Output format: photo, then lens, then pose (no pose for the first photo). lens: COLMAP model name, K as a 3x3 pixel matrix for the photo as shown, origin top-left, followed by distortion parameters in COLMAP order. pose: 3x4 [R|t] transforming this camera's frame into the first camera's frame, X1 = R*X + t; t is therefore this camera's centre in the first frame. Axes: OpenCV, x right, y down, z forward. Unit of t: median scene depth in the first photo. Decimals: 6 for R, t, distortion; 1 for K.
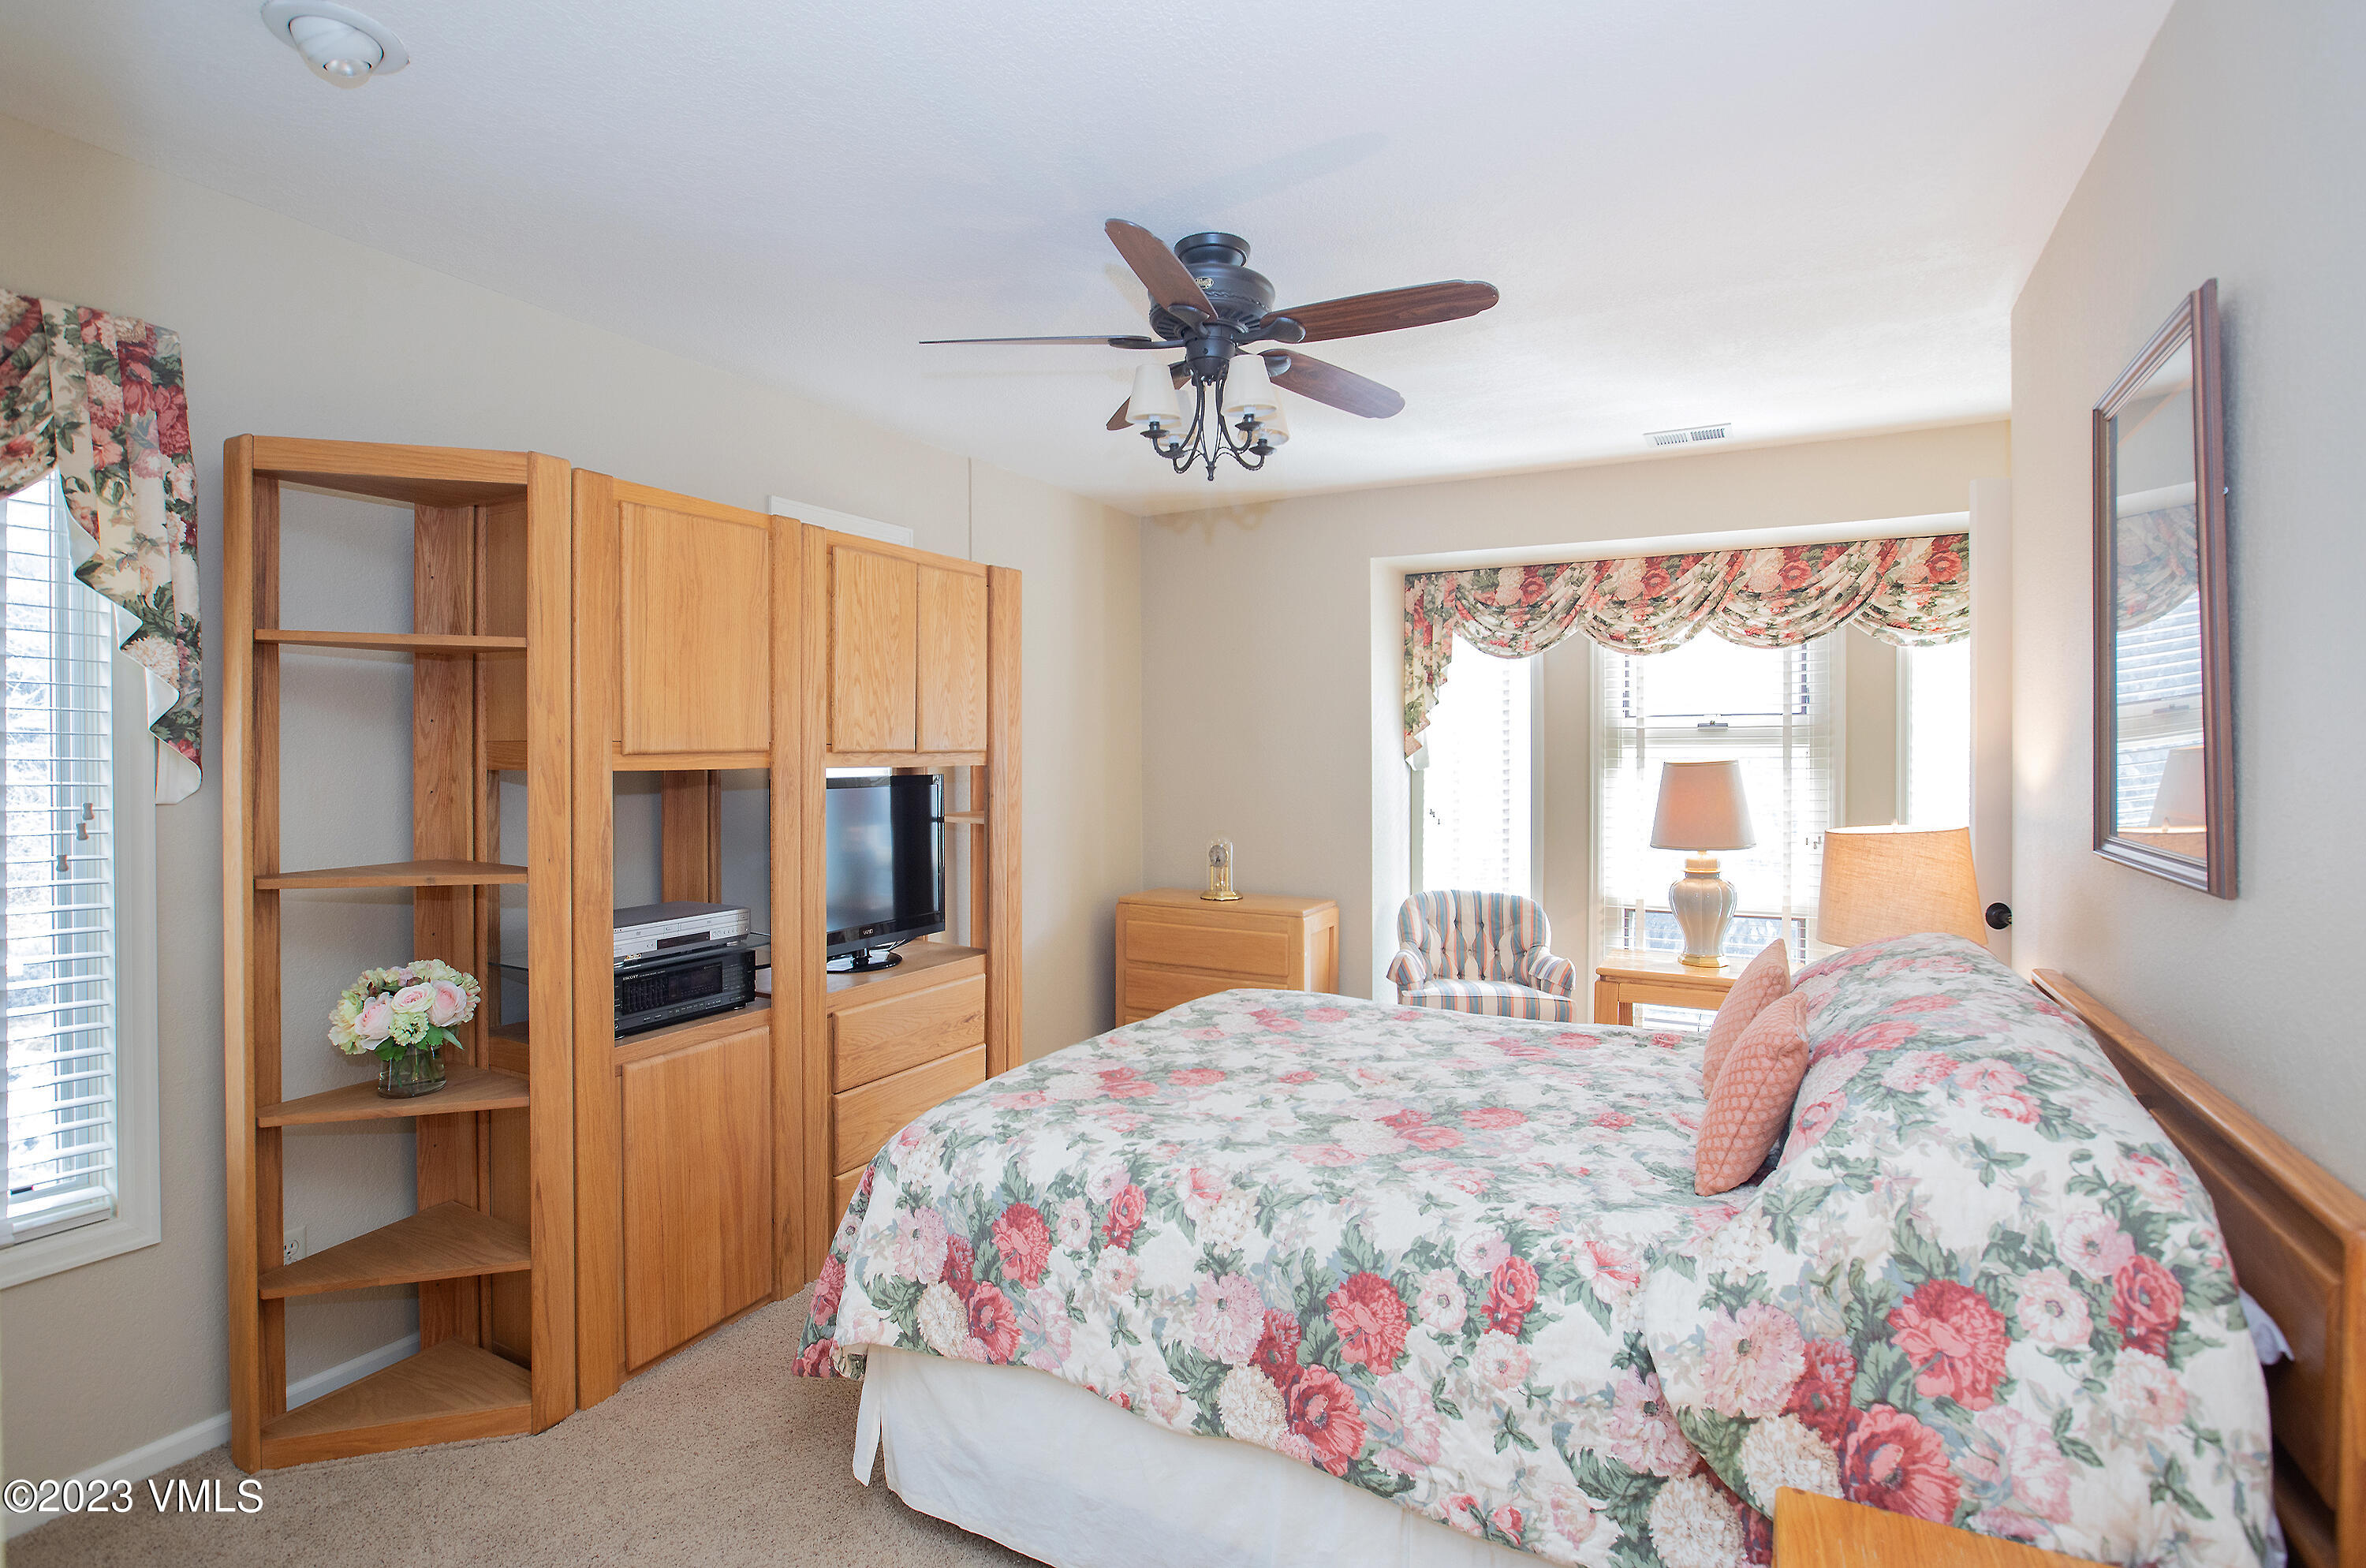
lens RADIAL K [[1126.1, 0, 1135.3], [0, 1126.1, 778.2], [0, 0, 1]] dist [-0.064700, 0.026579]
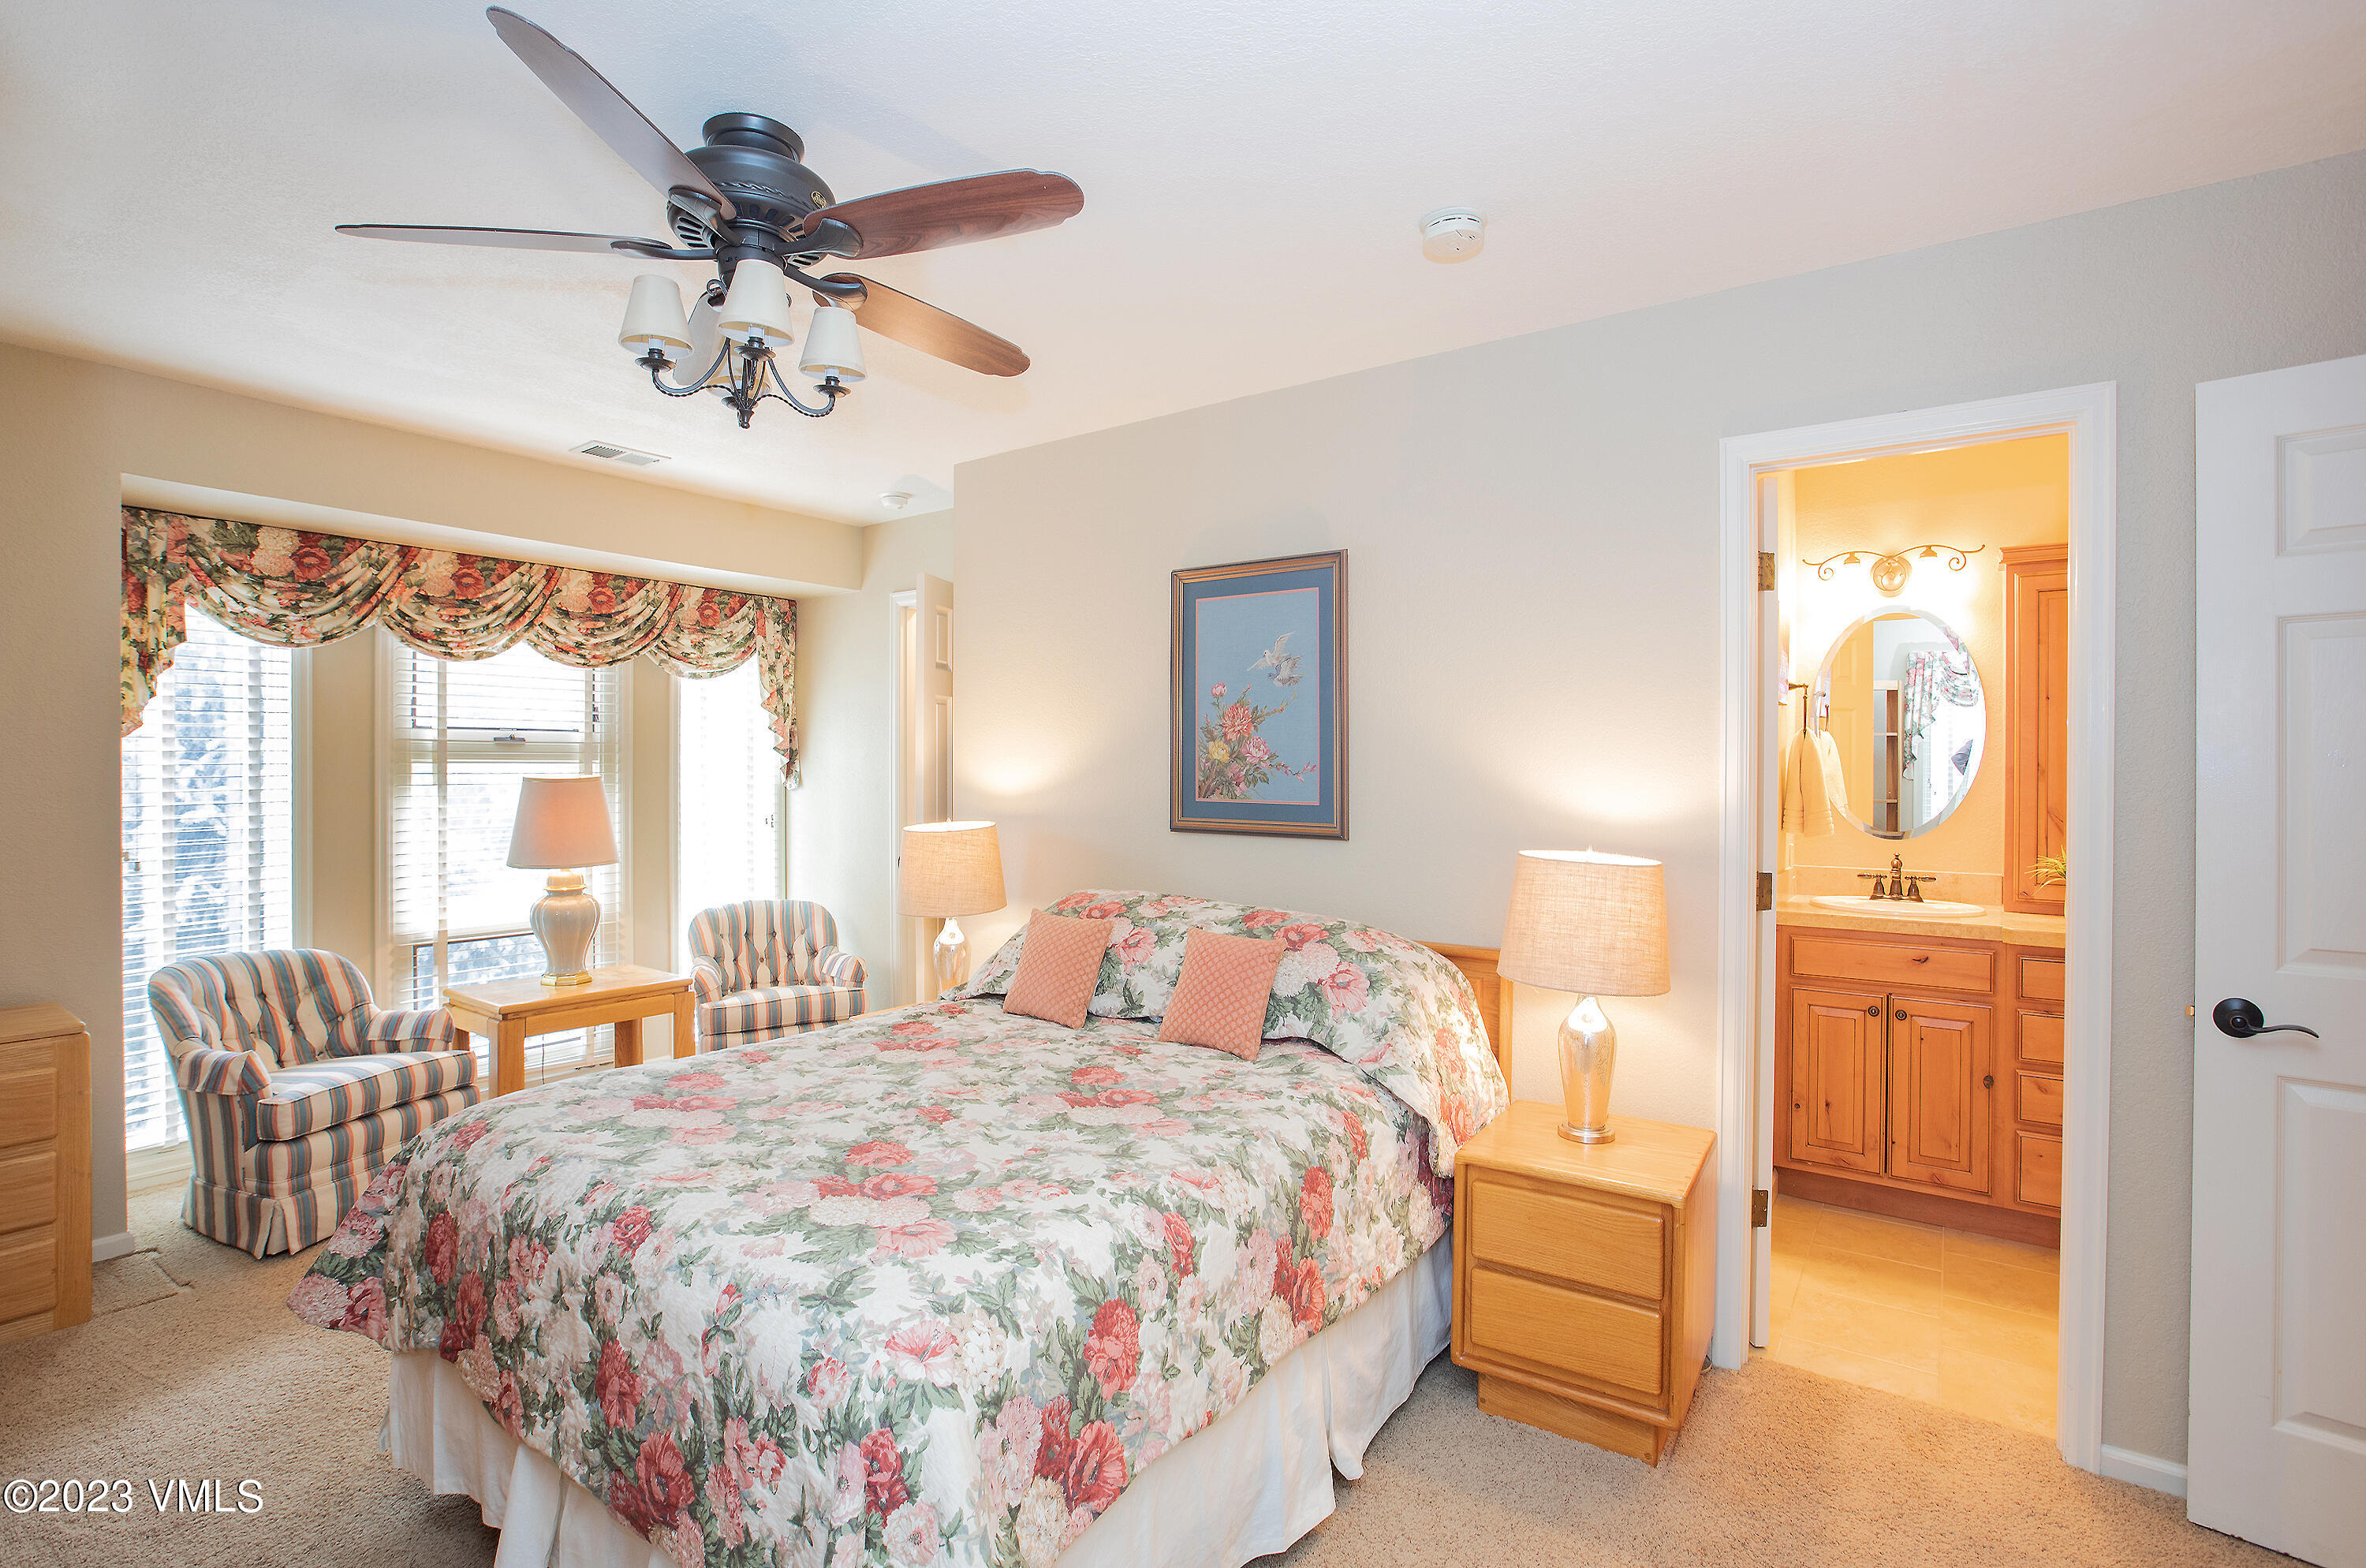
lens RADIAL K [[1126.1, 0, 1135.3], [0, 1126.1, 778.2], [0, 0, 1]] dist [-0.064700, 0.026579]
pose [[0.110702, -0.006574, 0.993832, -0.399566], [0.017413, 0.999837, 0.004674, -0.009702], [-0.993701, 0.016788, 0.110798, 0.373281]]
